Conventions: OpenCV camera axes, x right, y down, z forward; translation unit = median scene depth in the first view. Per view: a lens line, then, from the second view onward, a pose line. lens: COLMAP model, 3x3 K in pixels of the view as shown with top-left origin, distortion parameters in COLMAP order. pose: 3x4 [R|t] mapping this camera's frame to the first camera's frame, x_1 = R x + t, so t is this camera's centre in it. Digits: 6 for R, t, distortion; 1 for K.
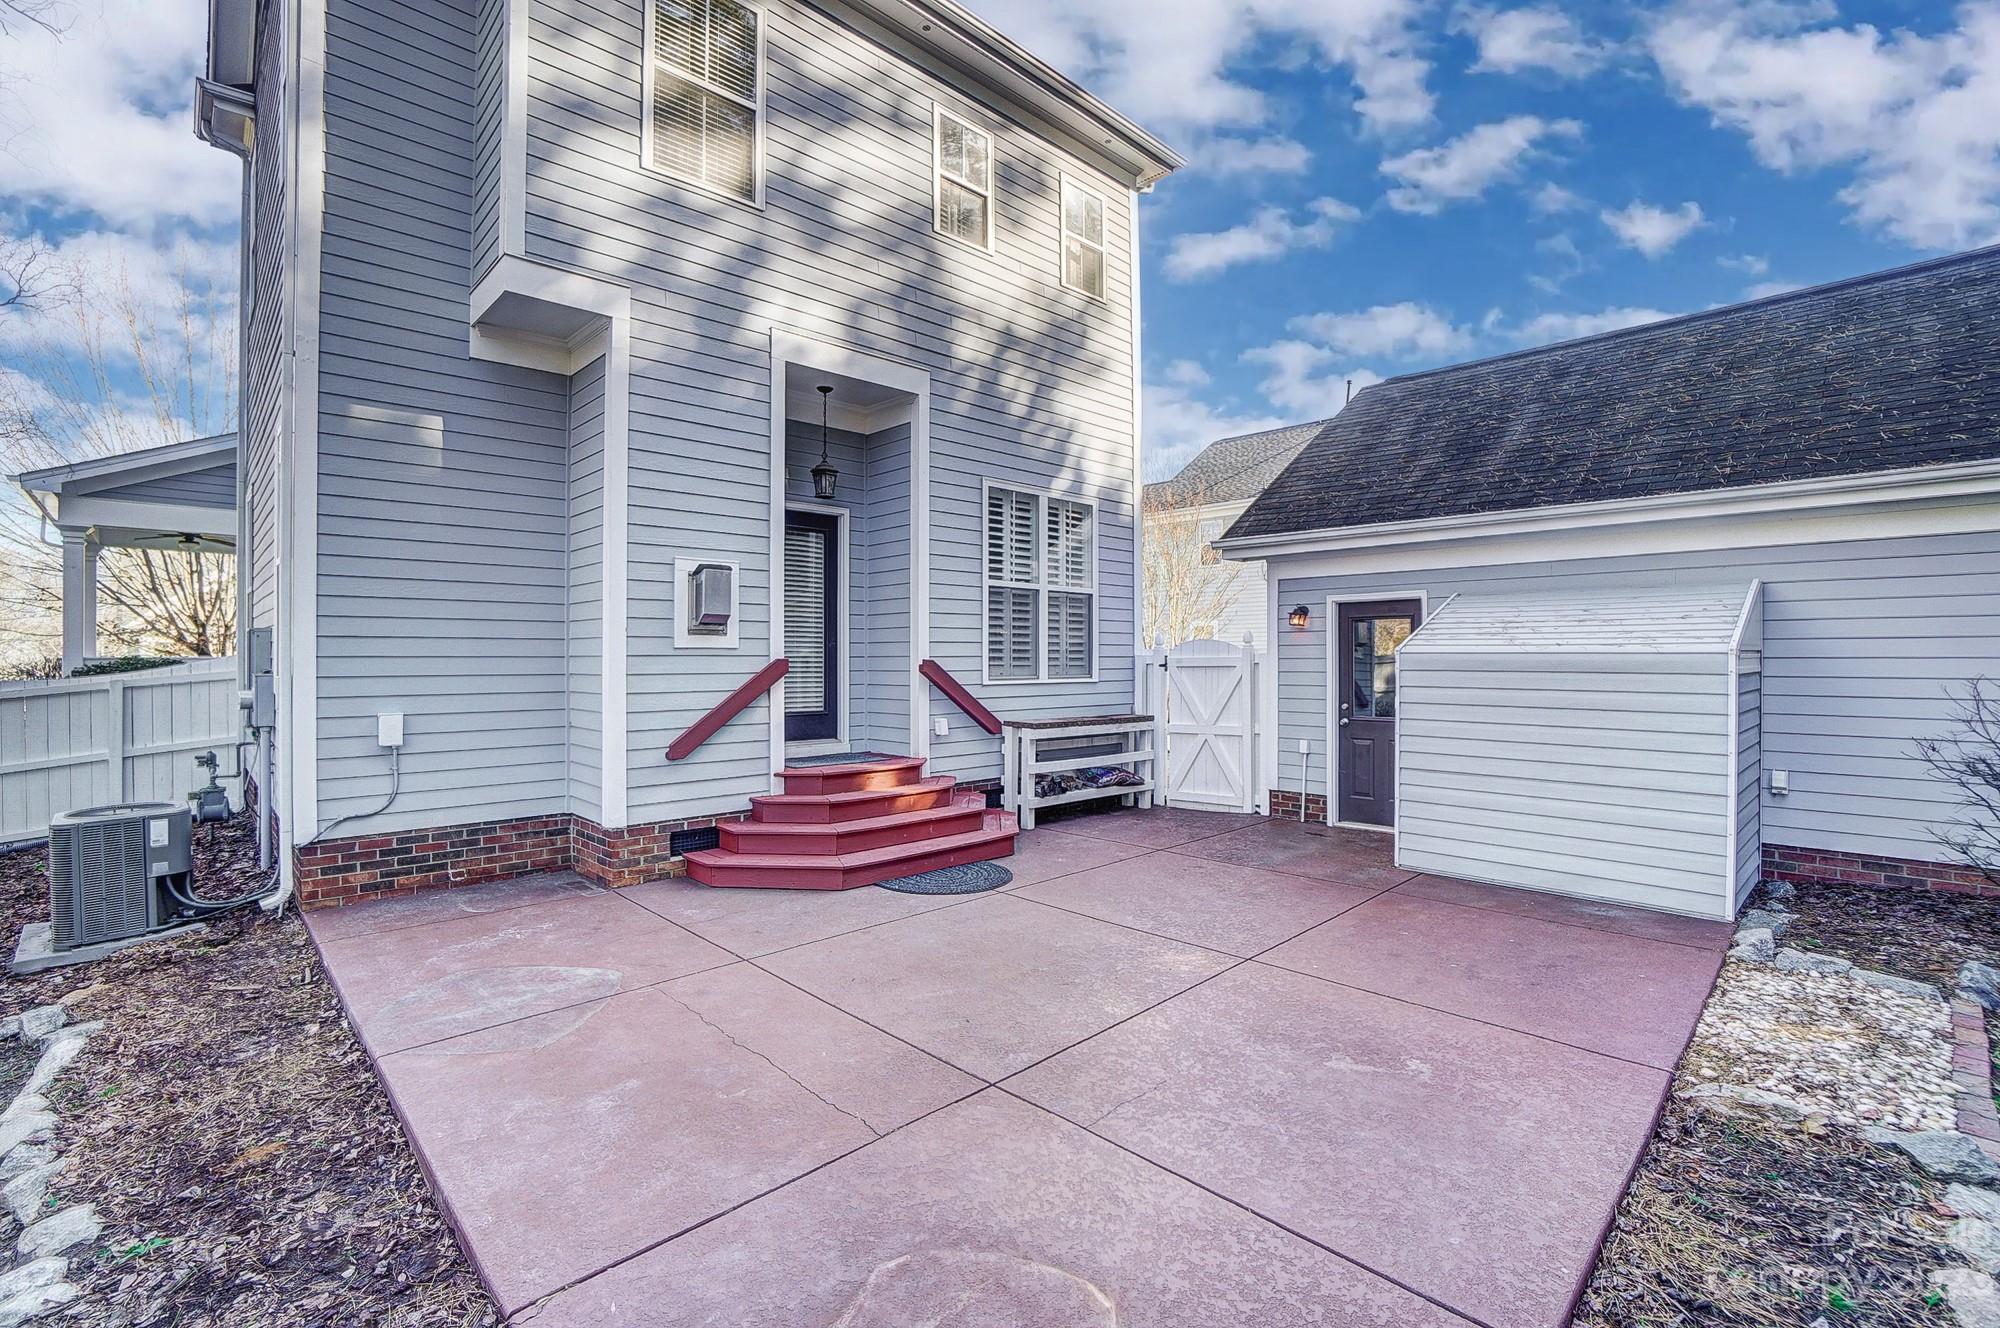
lens RADIAL K [[897.5, 0, 990.9], [0, 897.5, 657.3], [0, 0, 1]] dist [-0.065709, 0.026136]
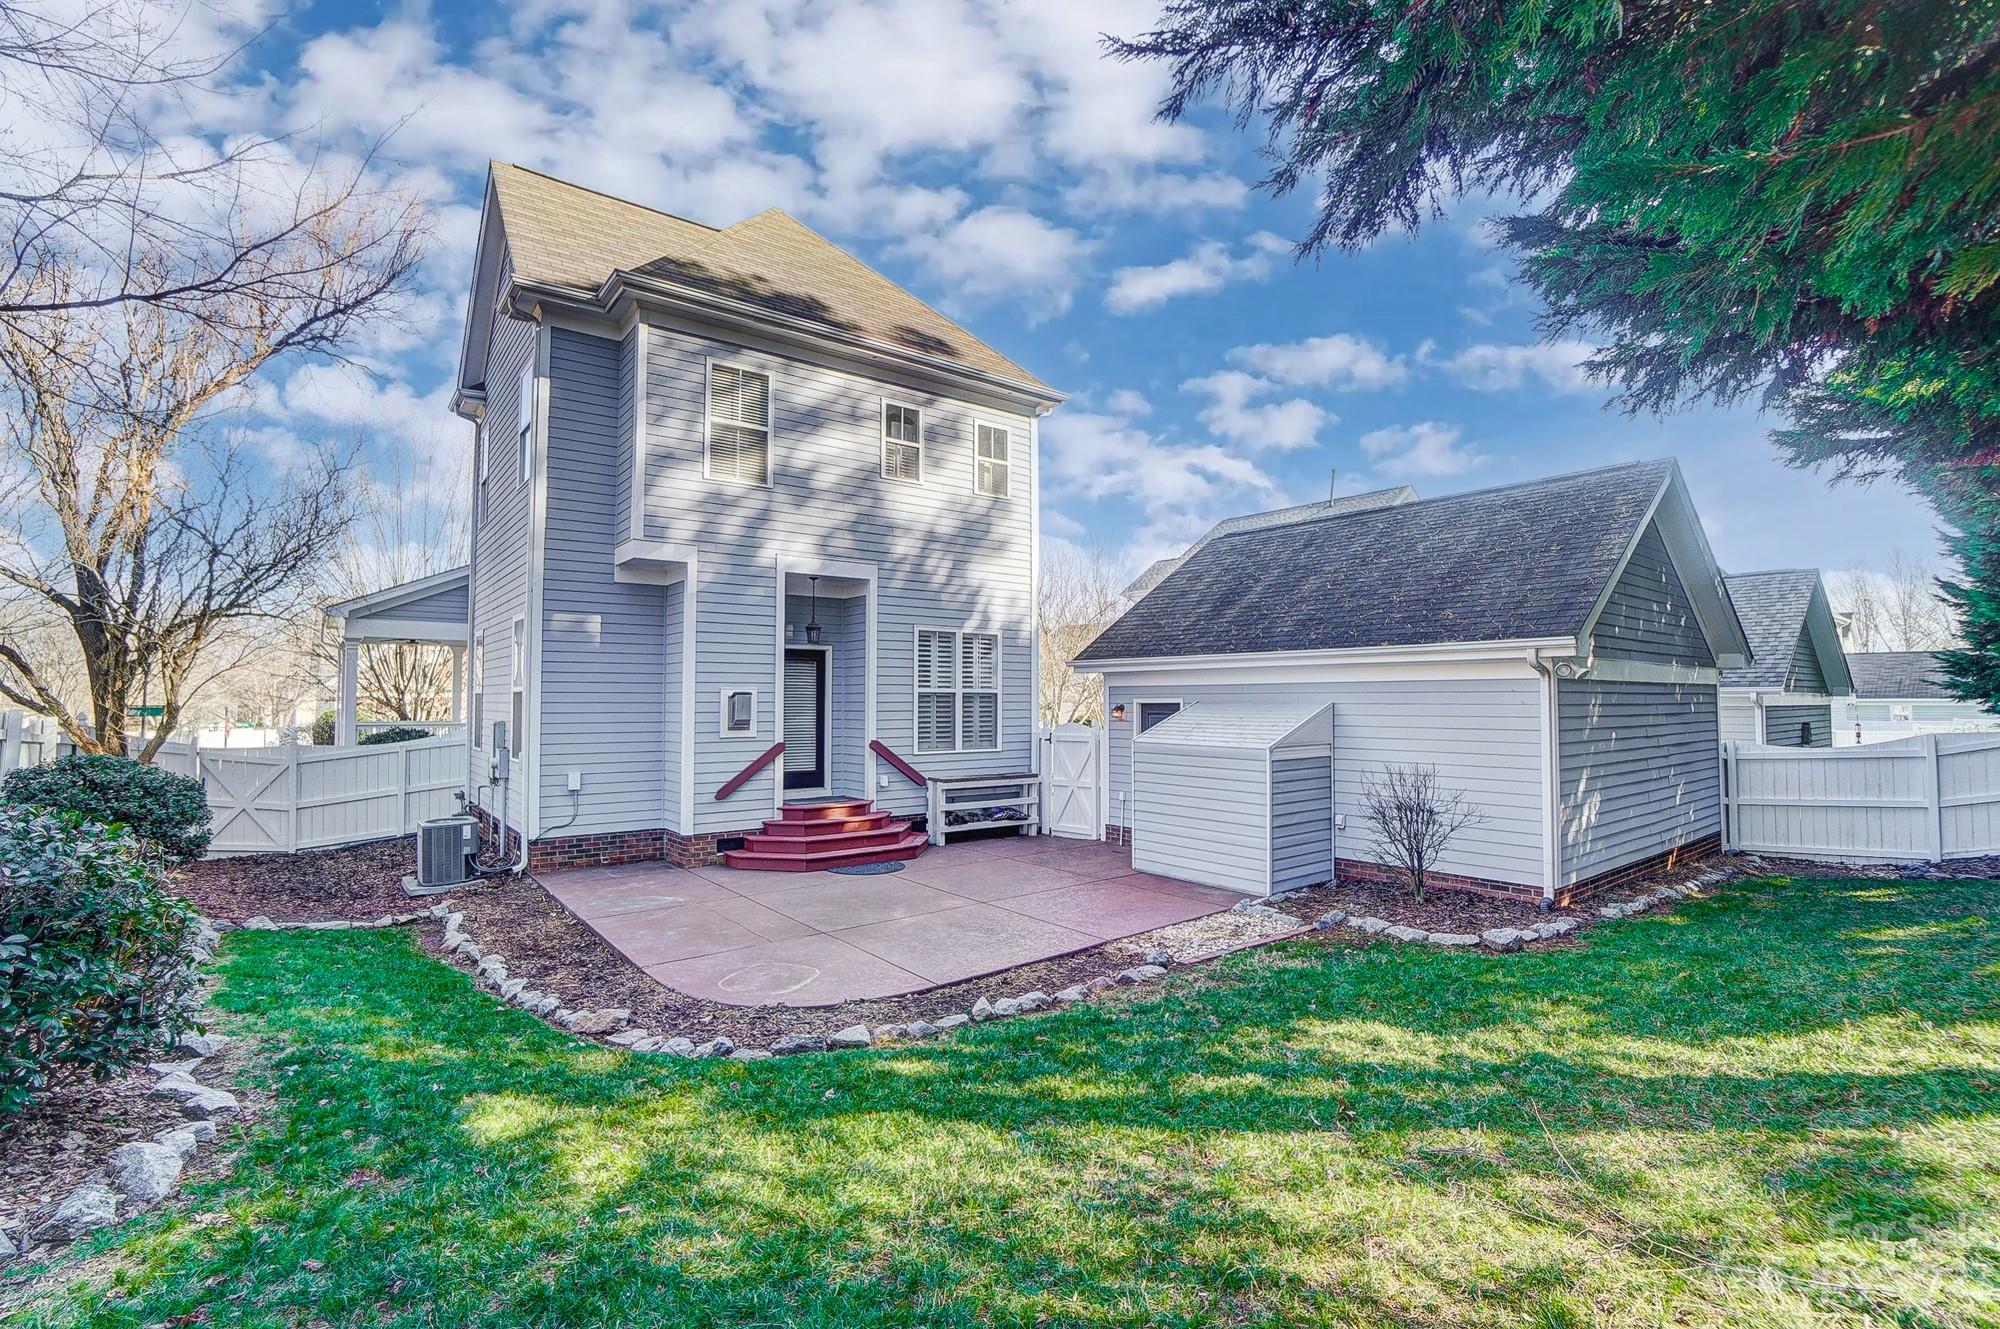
lens RADIAL K [[905.8, 0, 991.7], [0, 905.8, 667.3], [0, 0, 1]] dist [-0.069260, 0.027691]
pose [[0.995087, -0.002681, -0.098966, 0.306567], [-0.000615, 0.999447, -0.033252, -0.075579], [0.099000, 0.033150, 0.994535, -0.630890]]
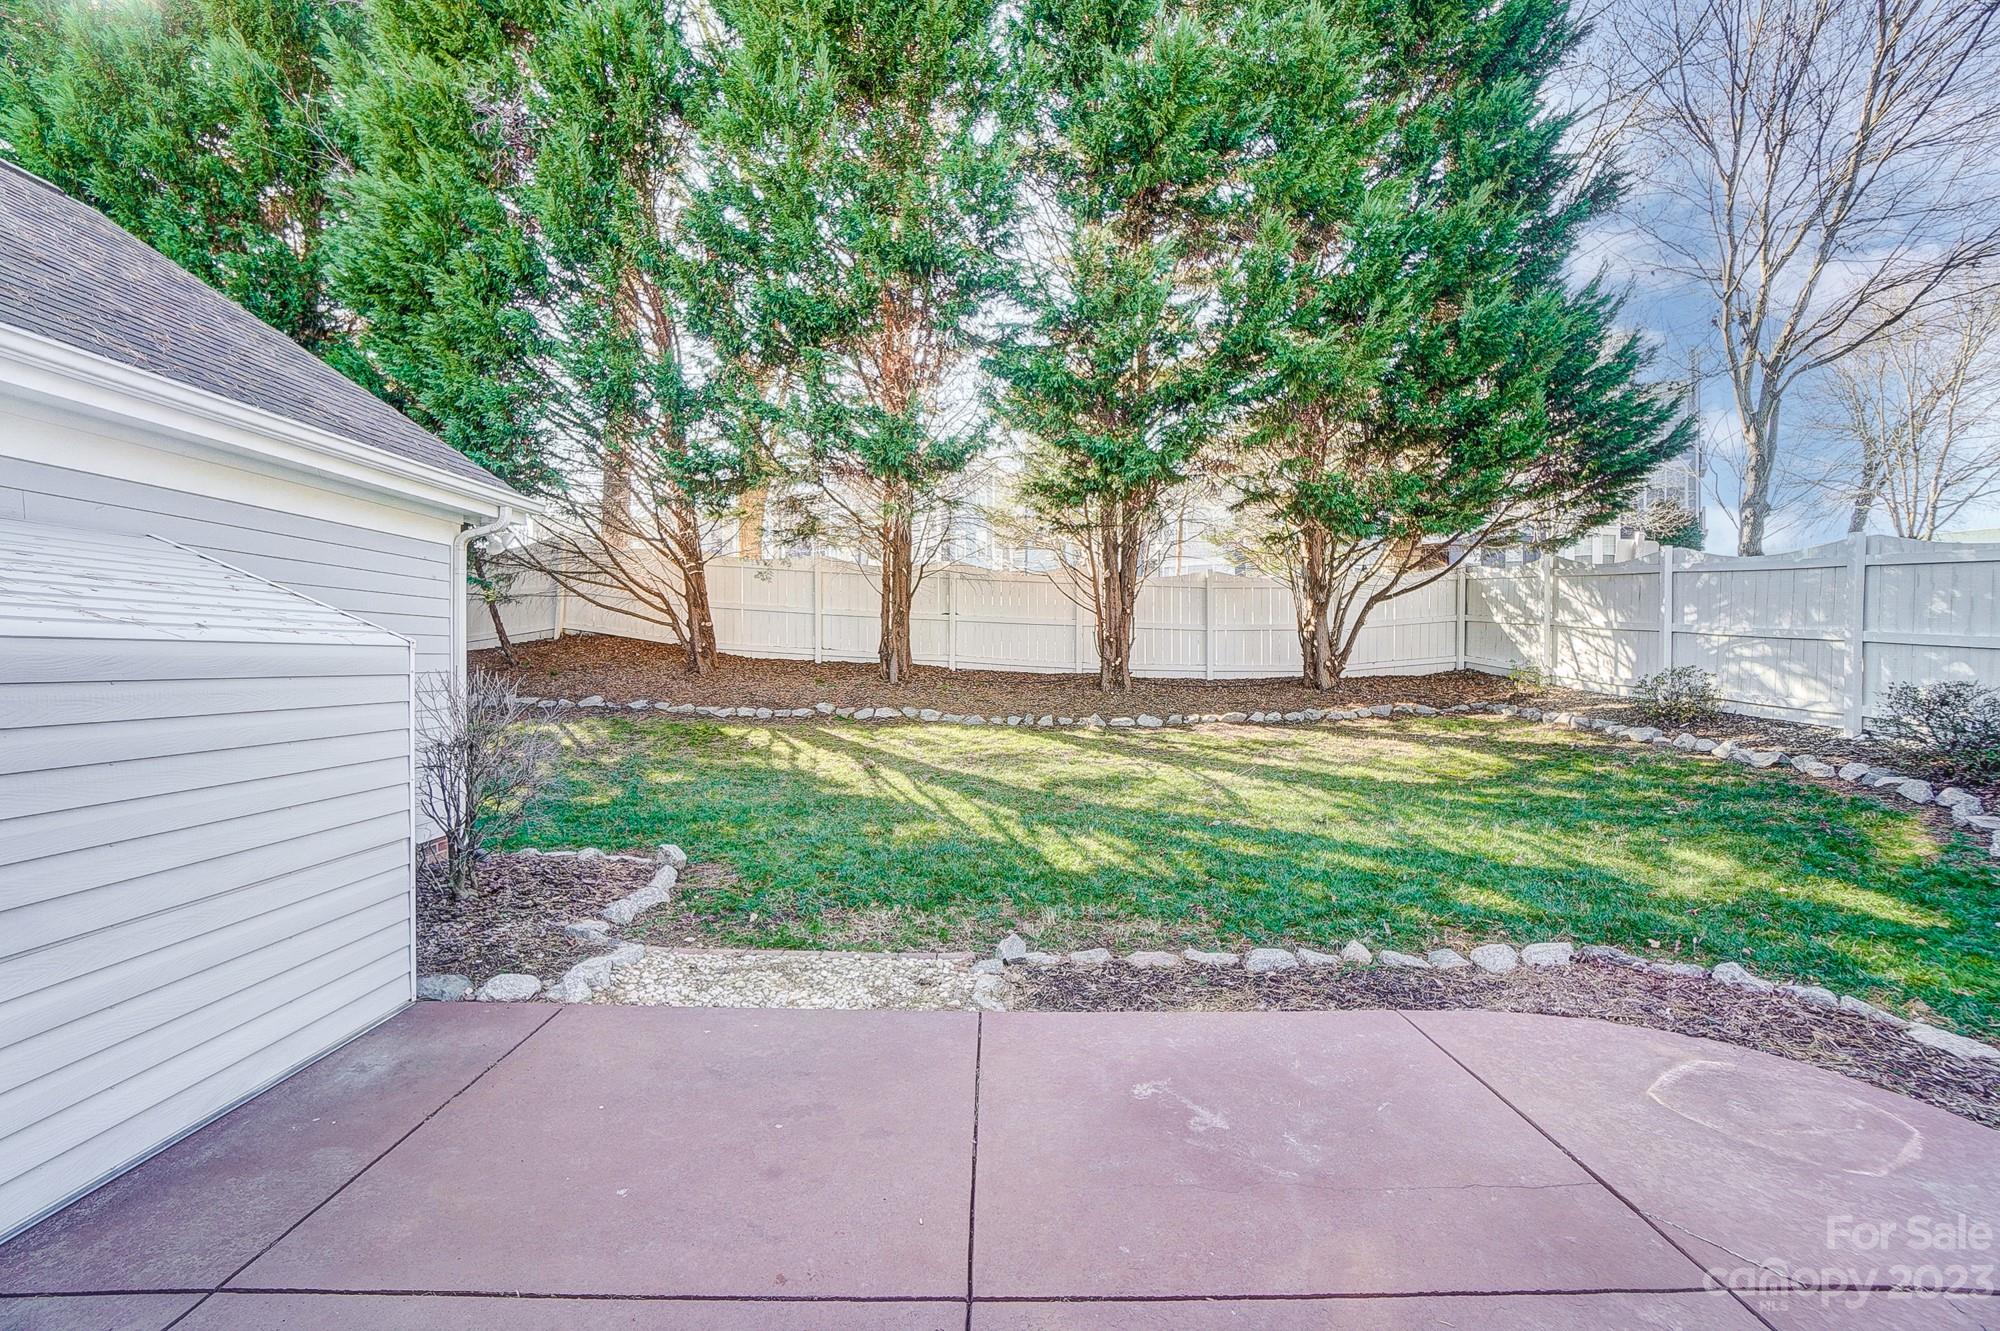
lens RADIAL K [[896.9, 0, 993.0], [0, 896.9, 657.0], [0, 0, 1]] dist [-0.068058, 0.026062]
pose [[-0.721625, 0.000264, 0.692284, -0.019604], [0.000325, 1.000000, -0.000042, 0.003583], [-0.692284, 0.000195, -0.721625, 0.786154]]
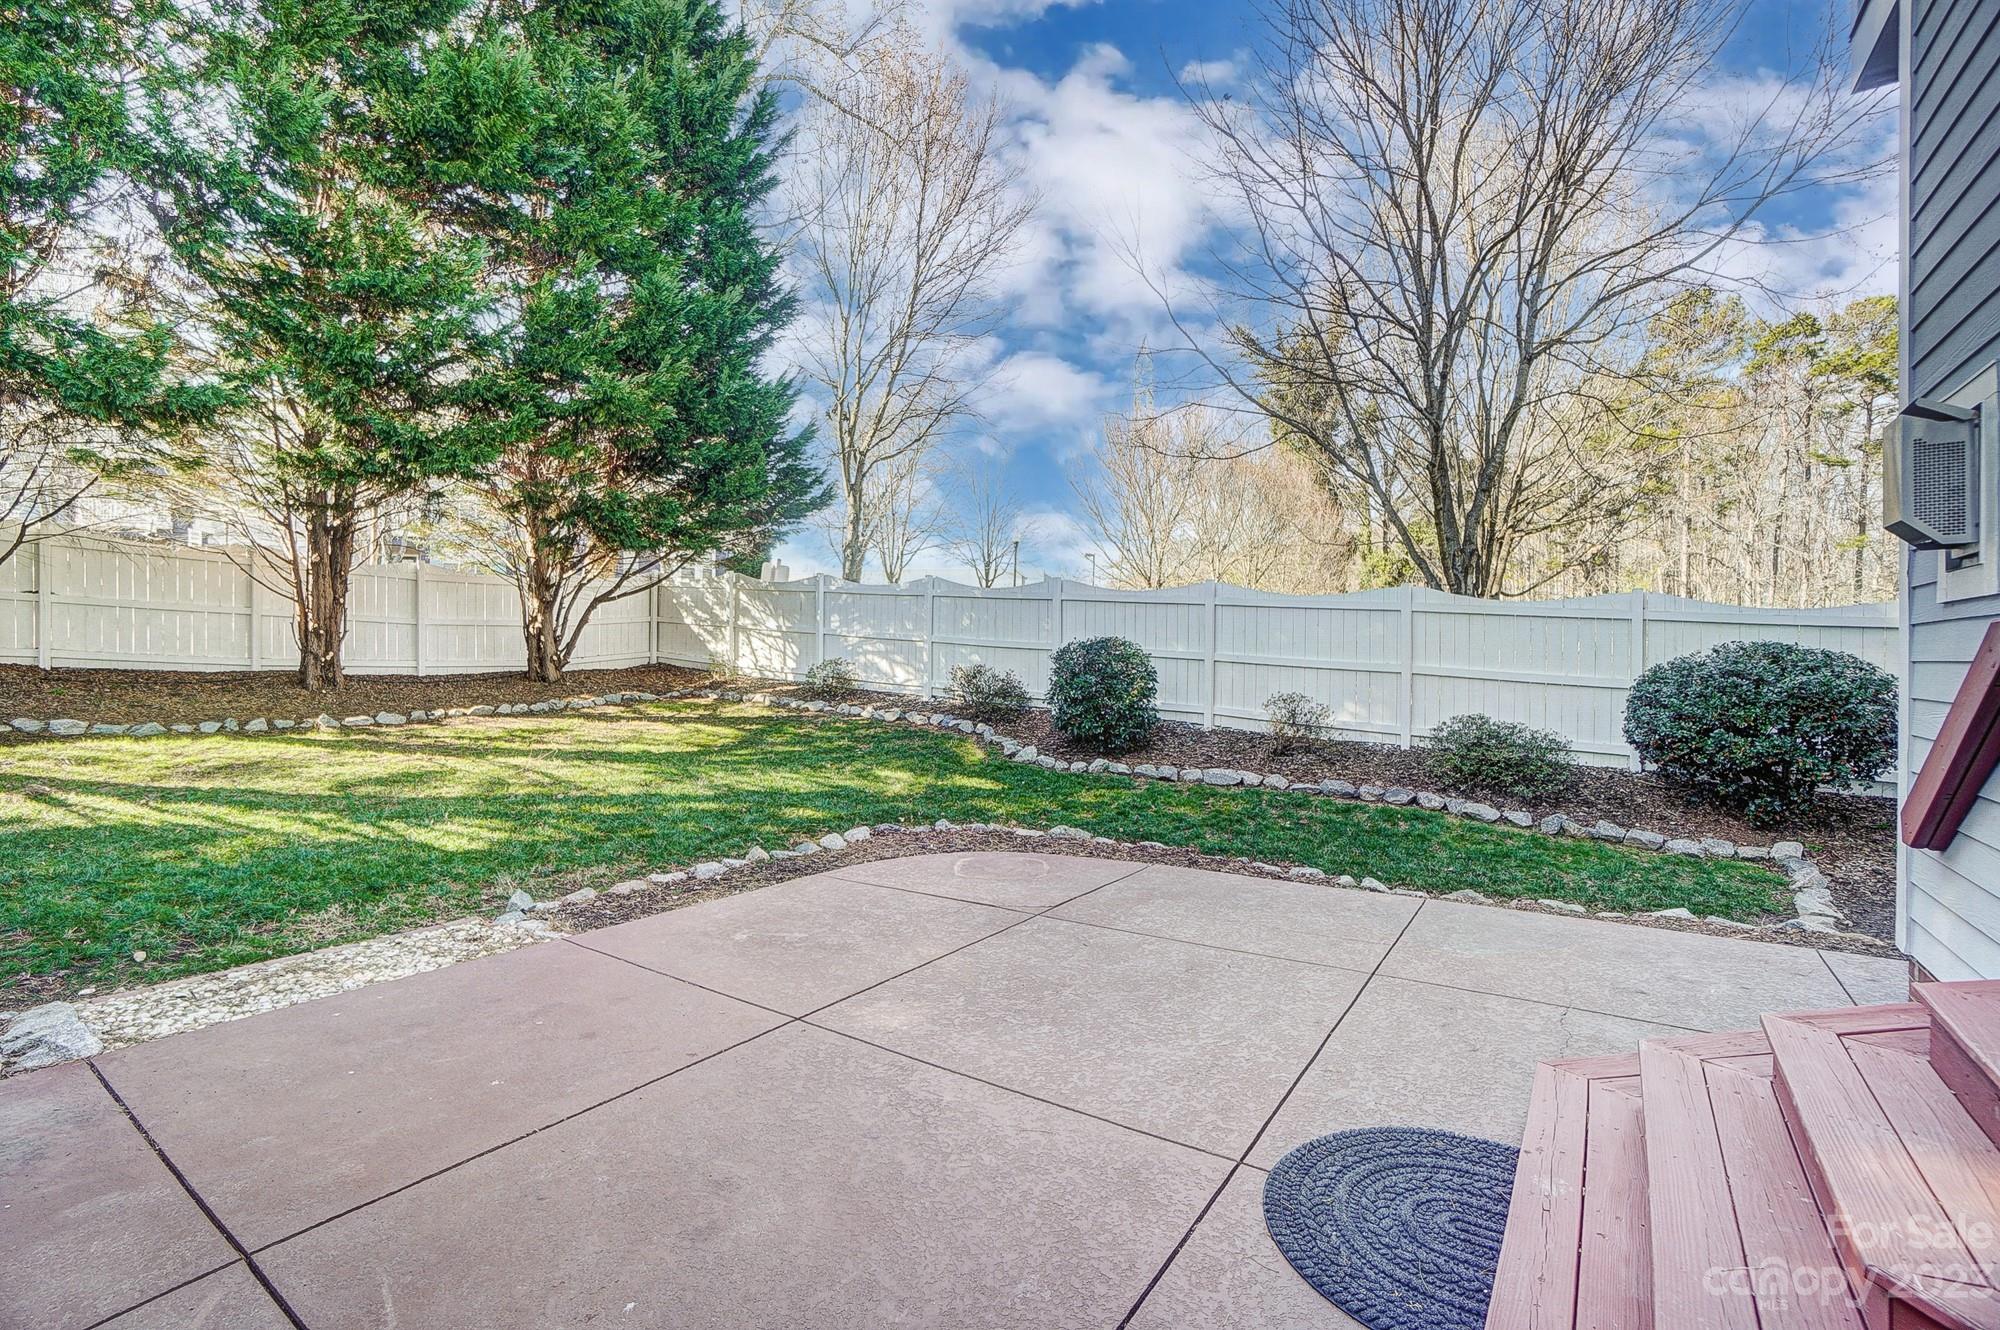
lens RADIAL K [[896.9, 0, 993.0], [0, 896.9, 656.5], [0, 0, 1]] dist [-0.068058, 0.026062]
pose [[-0.980715, 0.001565, -0.195436, 0.163168], [0.001450, 0.999999, 0.000733, 0.013065], [0.195436, 0.000435, -0.980716, 1.071007]]
